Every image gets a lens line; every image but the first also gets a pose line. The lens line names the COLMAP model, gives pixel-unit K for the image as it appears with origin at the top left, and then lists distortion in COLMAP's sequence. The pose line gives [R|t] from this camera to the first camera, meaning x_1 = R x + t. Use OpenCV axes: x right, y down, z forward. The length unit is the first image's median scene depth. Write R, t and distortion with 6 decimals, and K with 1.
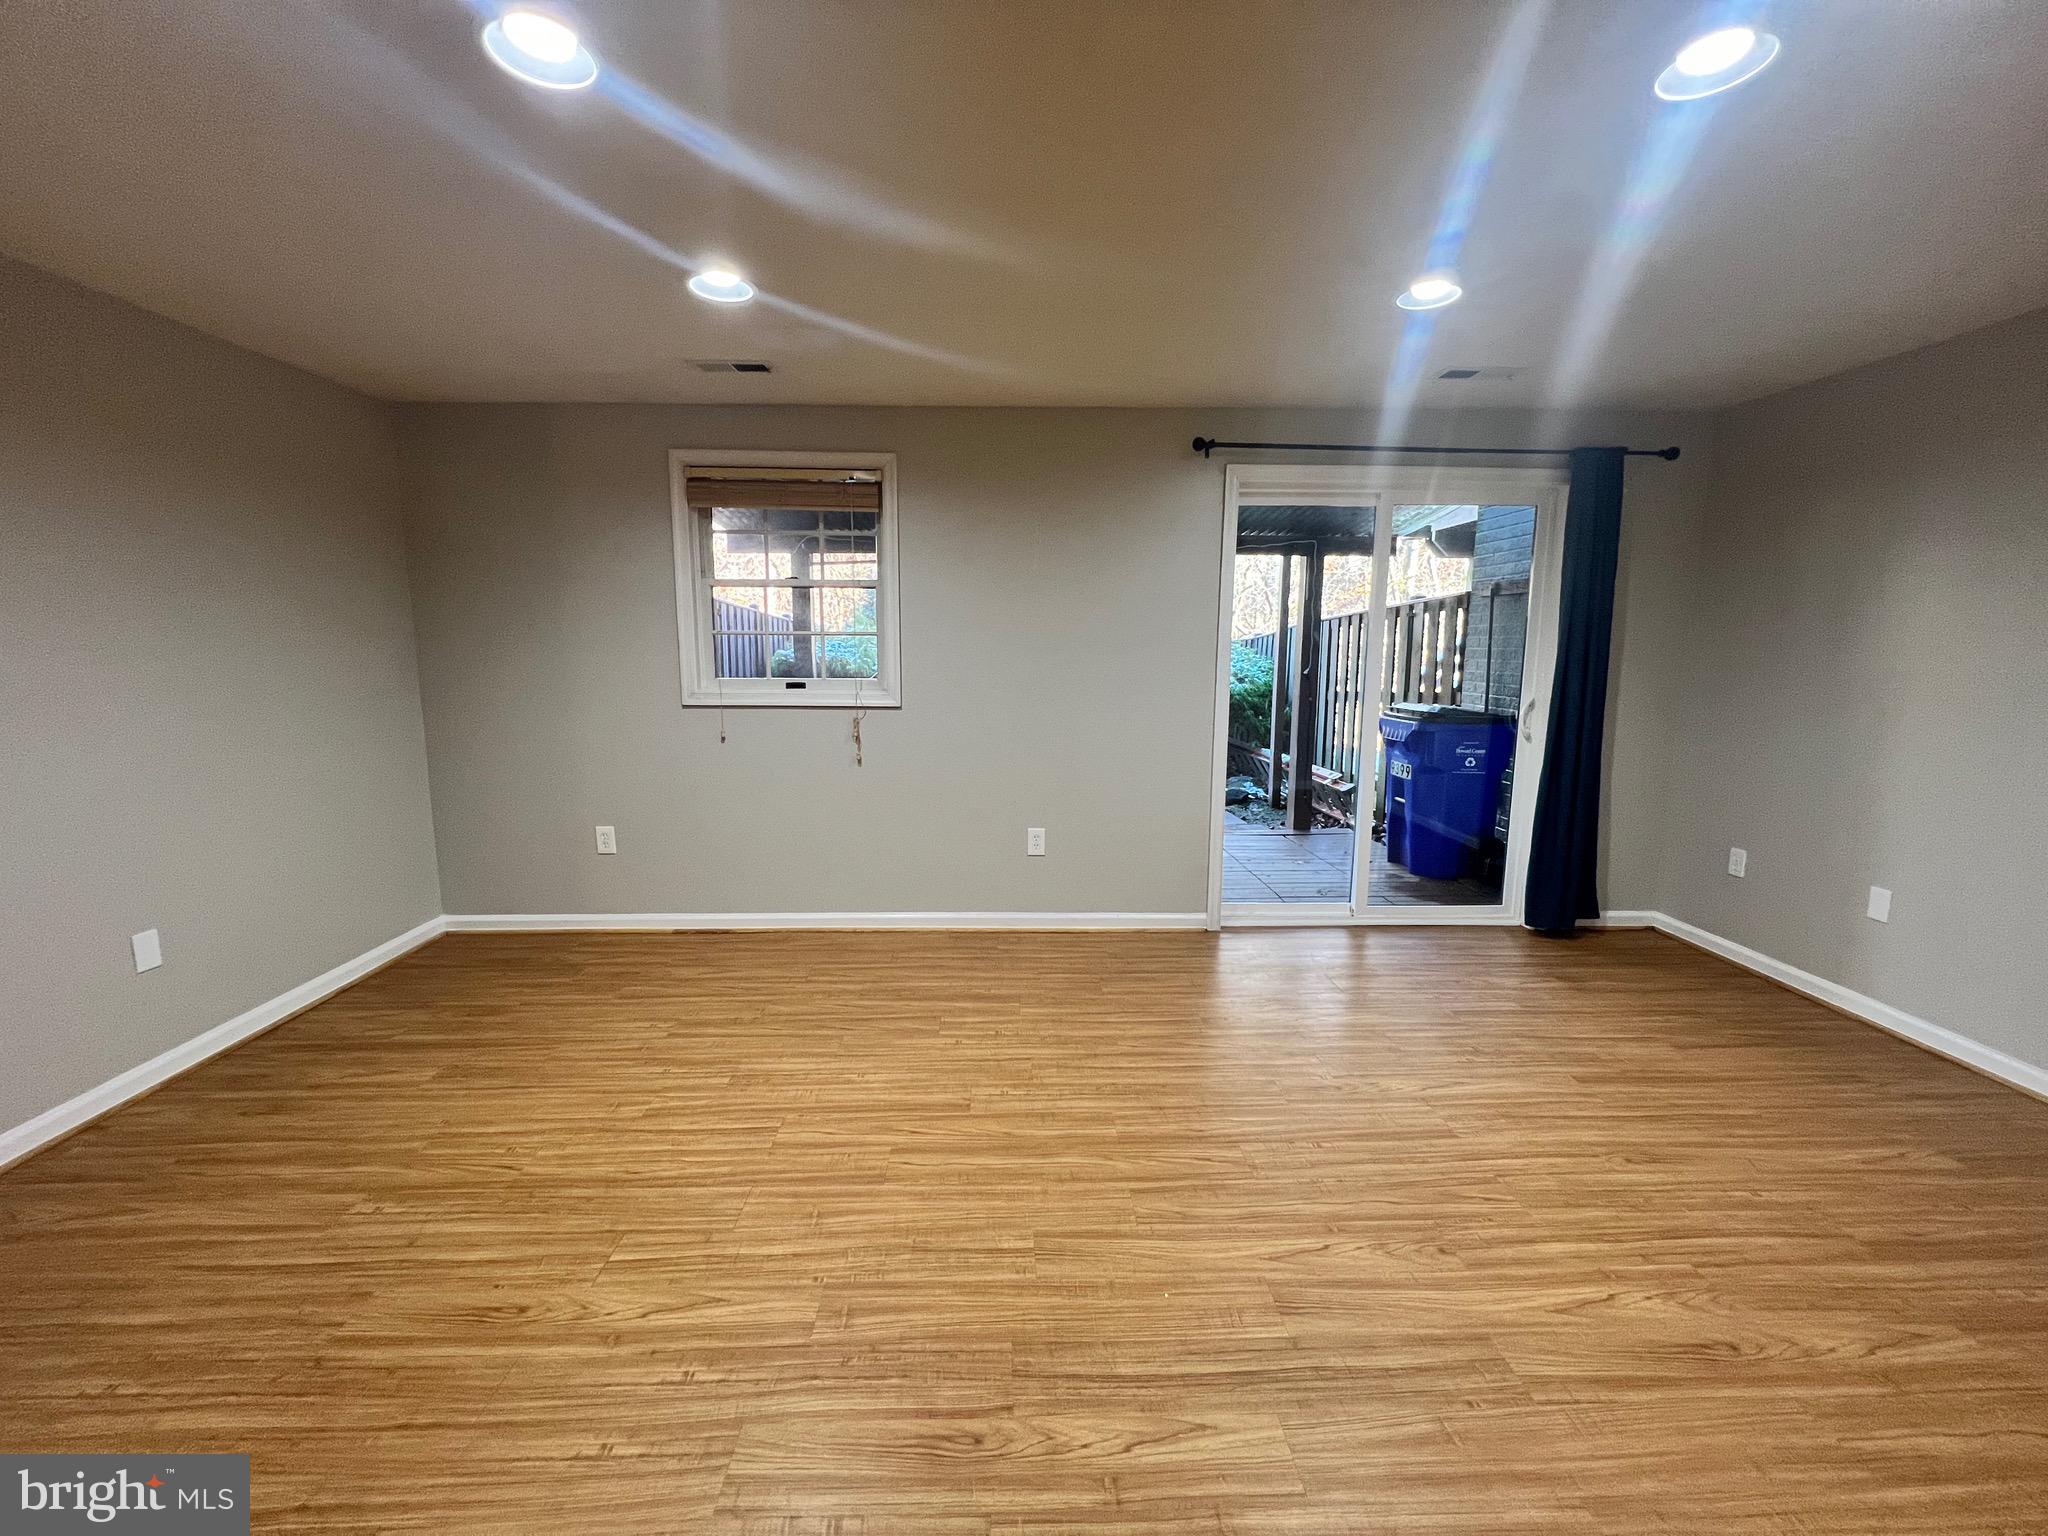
lens RADIAL K [[820.7, 0, 1022.8], [0, 820.7, 765.7], [0, 0, 1]] dist [-0.002553, 0.000776]
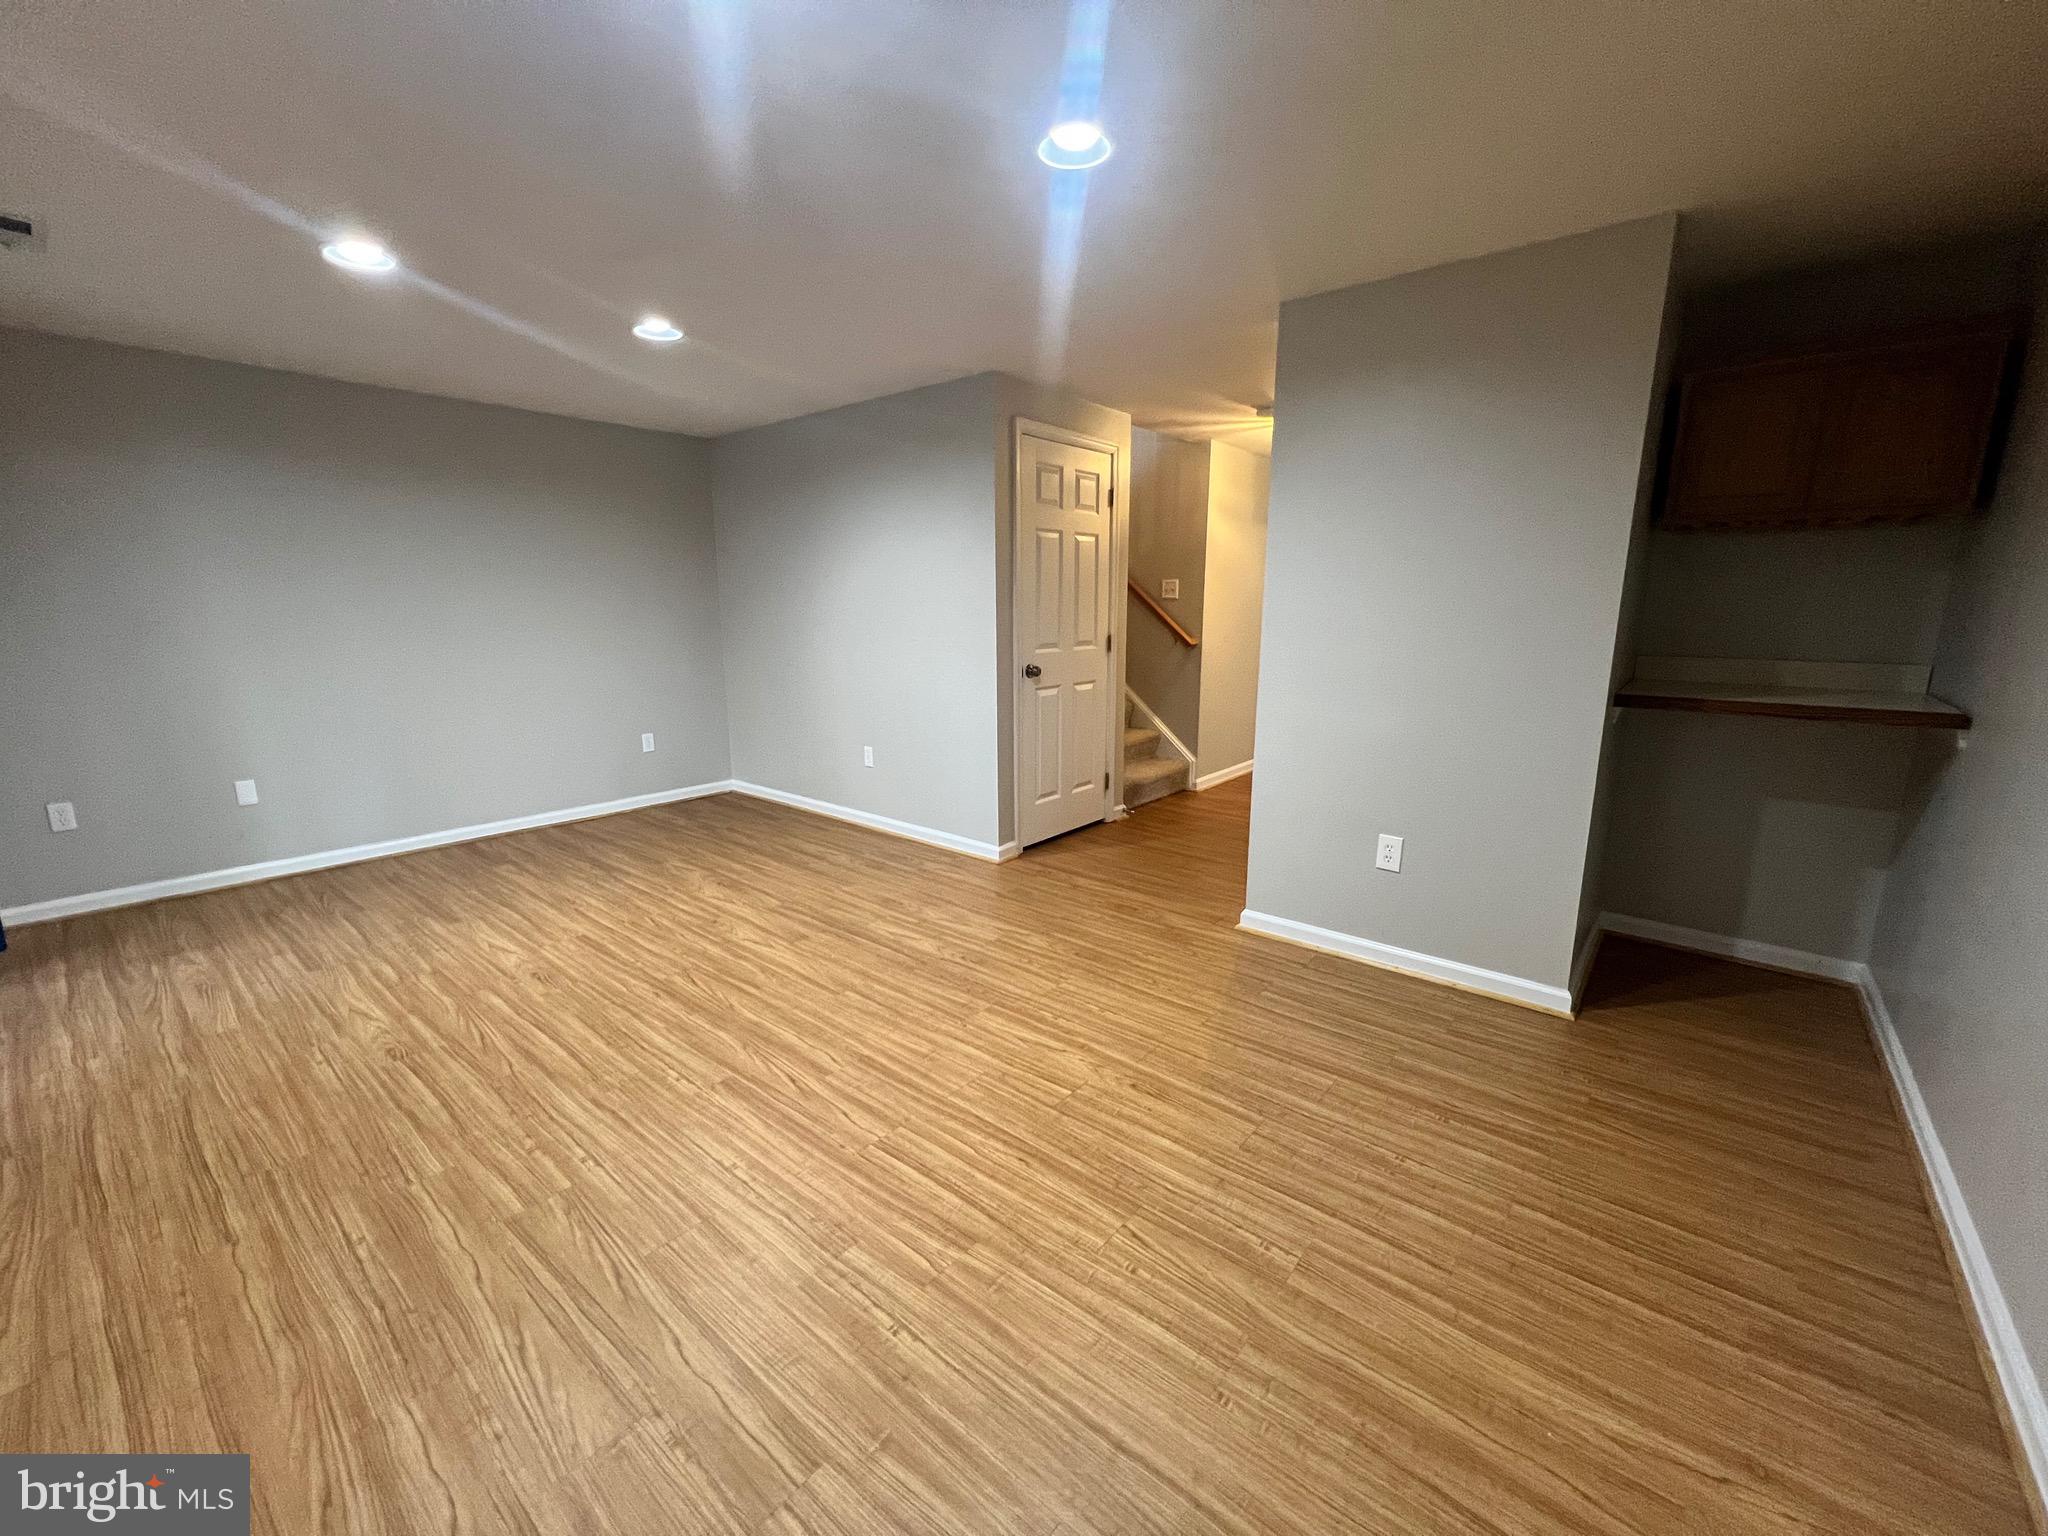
lens RADIAL K [[820.7, 0, 1018.2], [0, 820.7, 762.0], [0, 0, 1]] dist [-0.002553, 0.000776]
pose [[-0.747487, -0.130363, 0.651359, -1.034719], [0.096571, 0.948811, 0.300719, -0.216358], [-0.657220, 0.287686, -0.696634, 1.547143]]
